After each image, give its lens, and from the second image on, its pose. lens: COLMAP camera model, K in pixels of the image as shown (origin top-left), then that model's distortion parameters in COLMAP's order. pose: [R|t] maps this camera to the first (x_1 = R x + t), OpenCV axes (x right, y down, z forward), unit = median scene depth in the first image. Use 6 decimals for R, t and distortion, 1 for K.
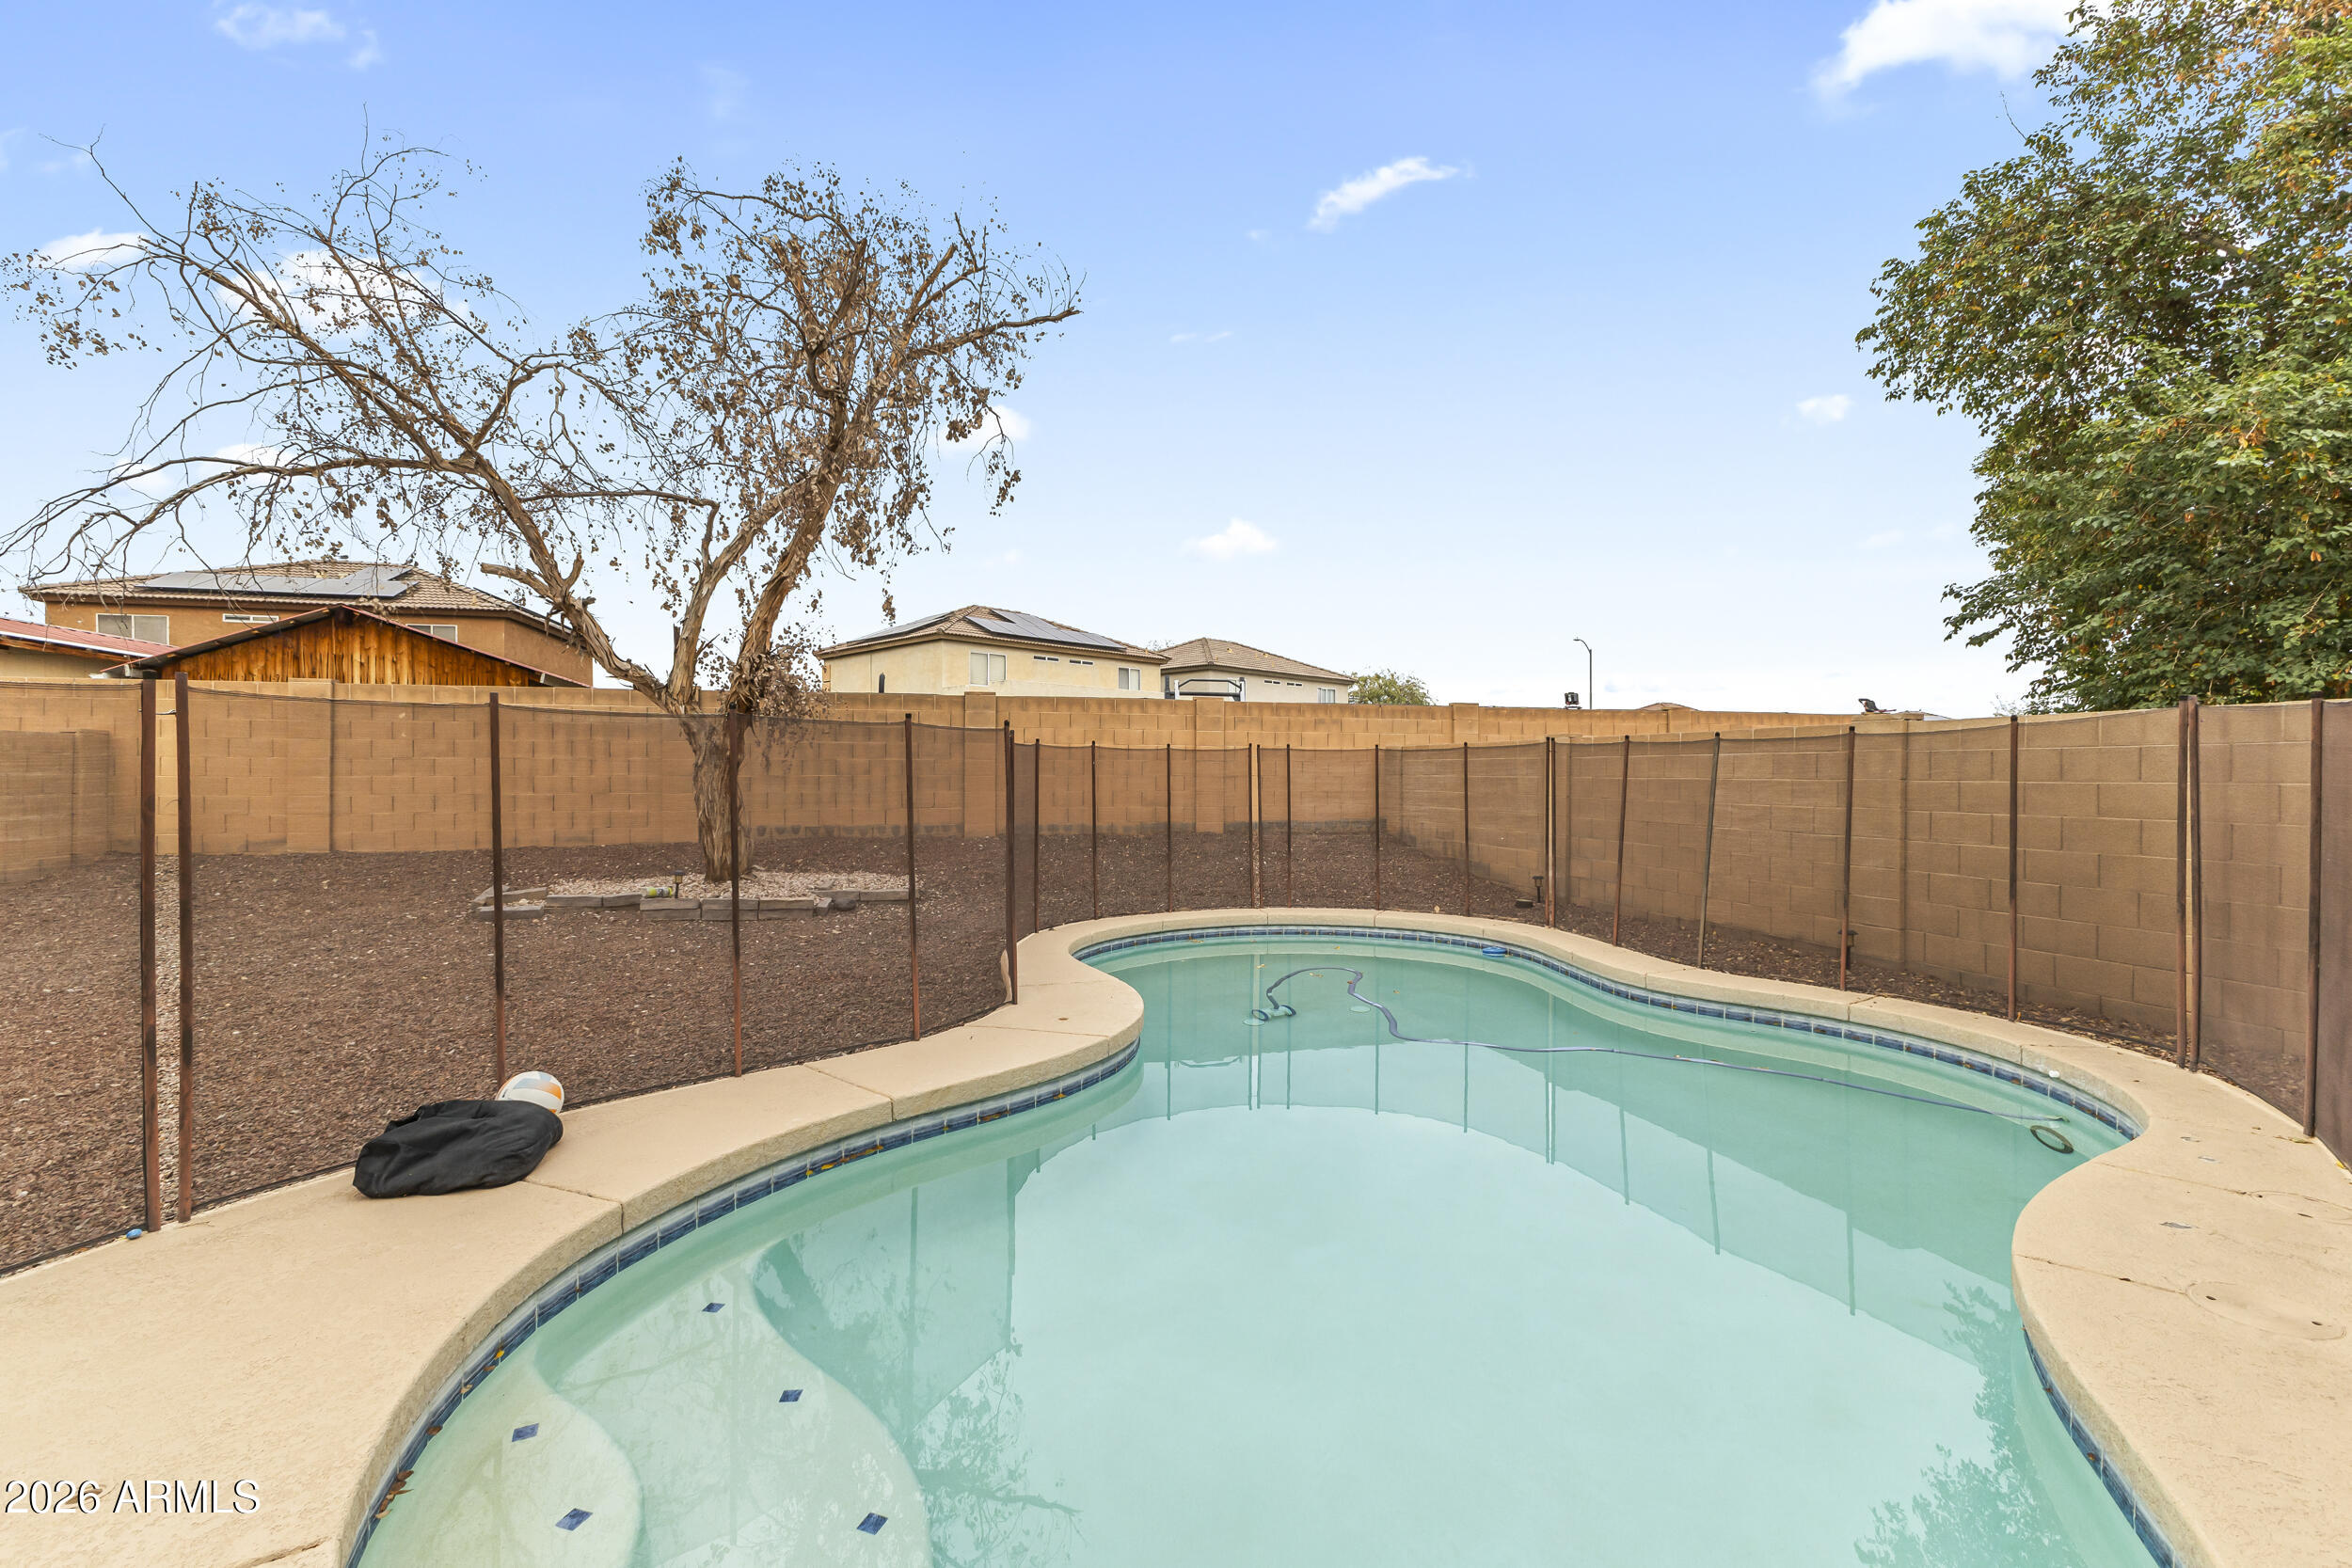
lens RADIAL K [[1019.2, 0, 1168.7], [0, 1019.2, 785.7], [0, 0, 1]] dist [0.009649, -0.002524]
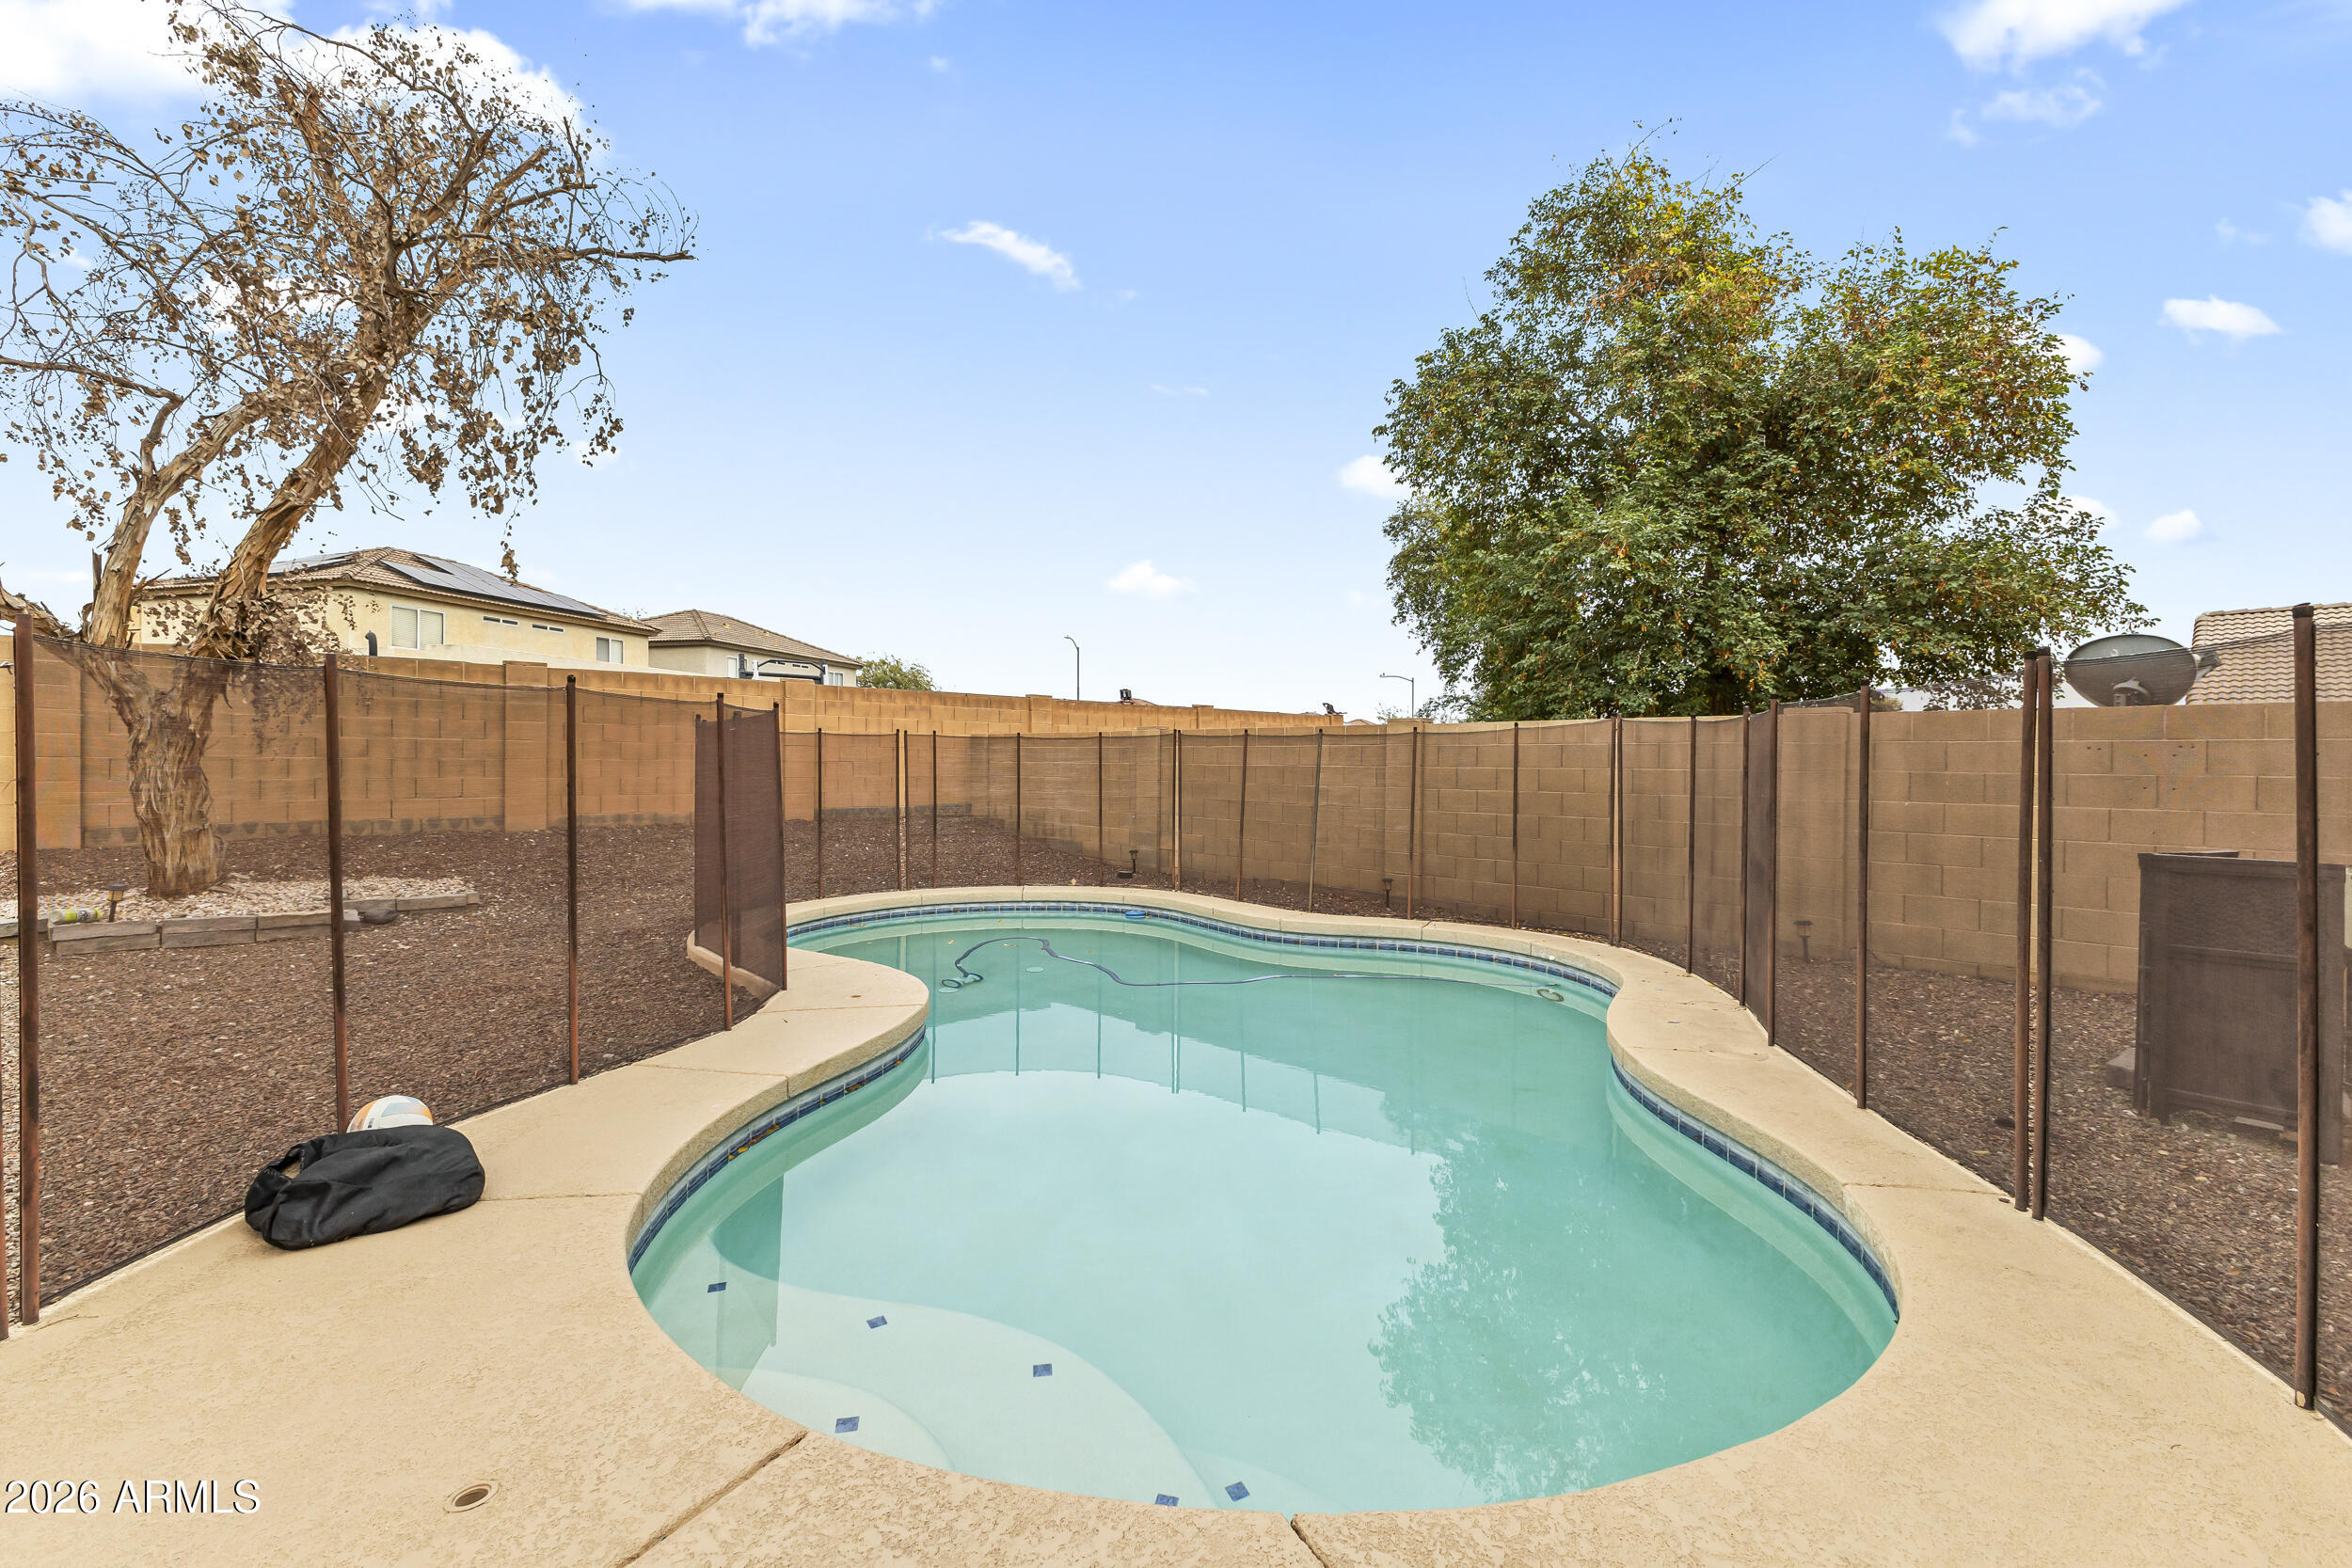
lens RADIAL K [[1019.2, 0, 1183.4], [0, 1019.2, 777.5], [0, 0, 1]] dist [0.009649, -0.002524]
pose [[0.873799, -0.002044, 0.486284, -0.164956], [-0.000085, 0.999991, 0.004357, 0.002349], [-0.486288, -0.003848, 0.873790, -0.029058]]
